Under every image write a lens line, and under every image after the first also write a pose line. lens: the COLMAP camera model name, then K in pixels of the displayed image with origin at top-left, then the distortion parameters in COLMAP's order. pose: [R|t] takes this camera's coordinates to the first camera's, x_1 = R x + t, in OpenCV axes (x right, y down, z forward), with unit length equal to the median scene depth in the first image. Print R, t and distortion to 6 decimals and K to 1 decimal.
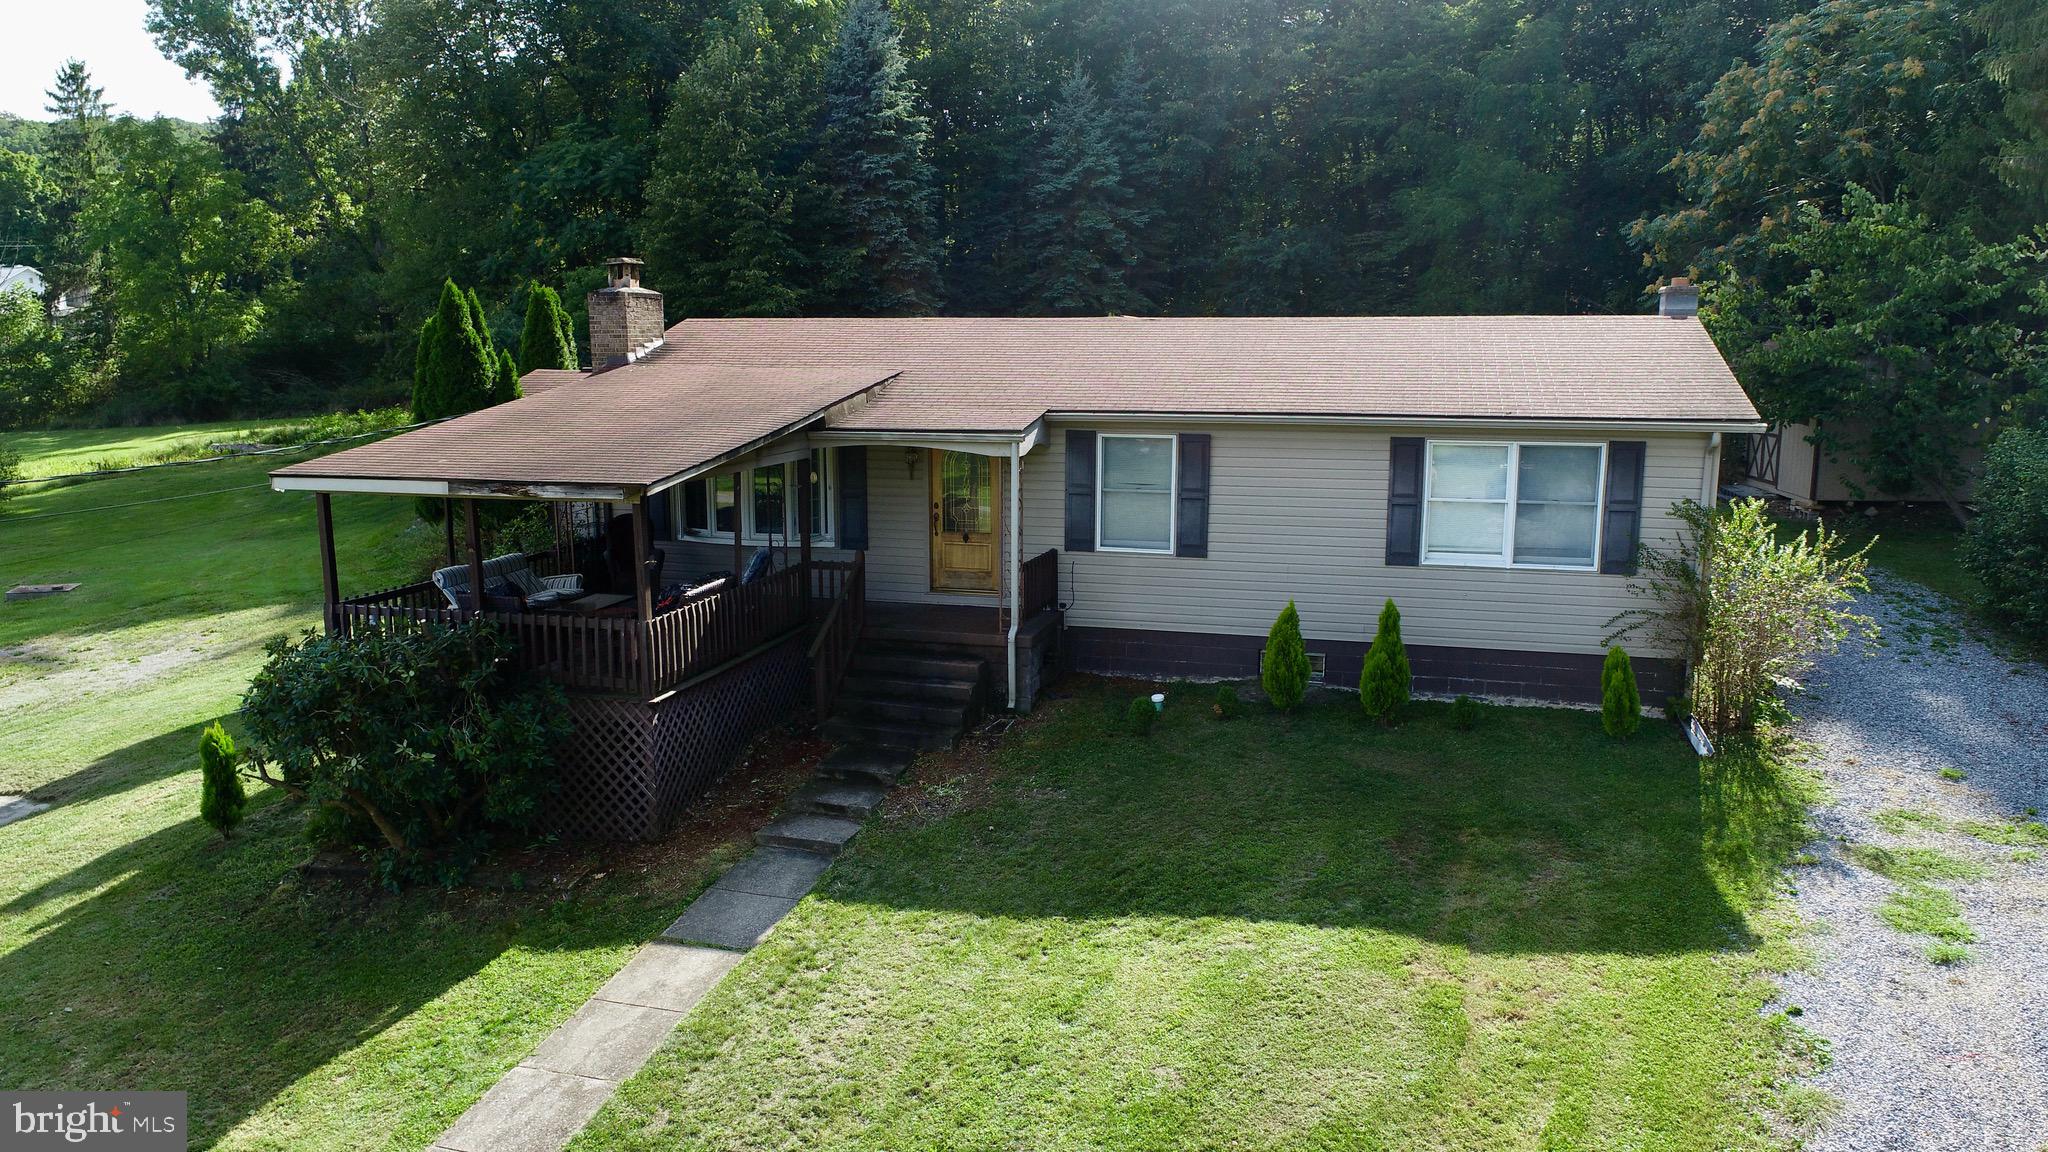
lens RADIAL K [[1390.8, 0, 1017.4], [0, 1390.8, 568.8], [0, 0, 1]] dist [-0.018544, 0.014191]
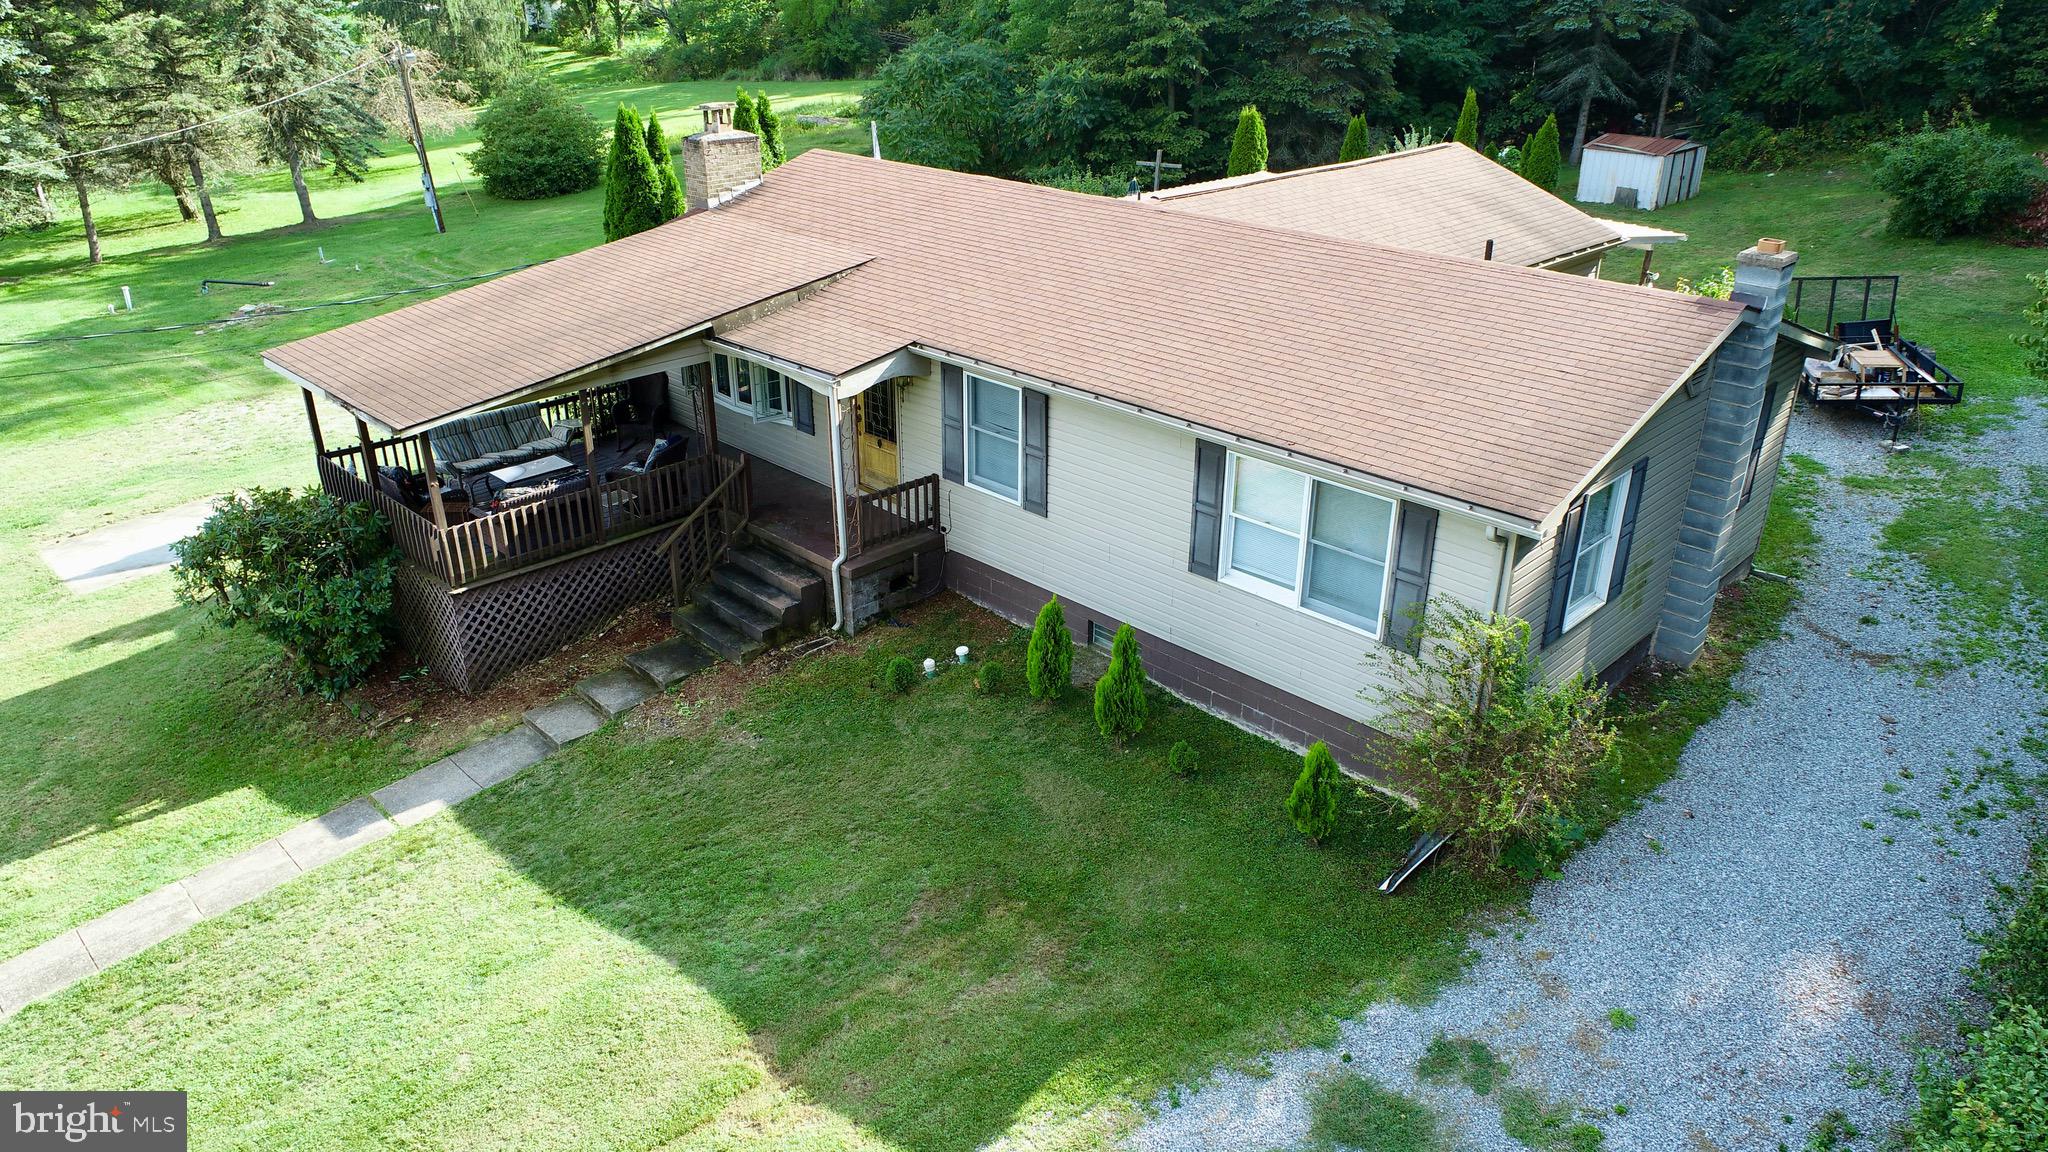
lens RADIAL K [[1390.8, 0, 1017.4], [0, 1390.8, 568.8], [0, 0, 1]] dist [-0.018544, 0.014191]
pose [[0.871361, 0.207376, -0.444663, 0.570997], [-0.085618, 0.956650, 0.278372, -0.247204], [0.483115, -0.204491, 0.851342, 0.175593]]
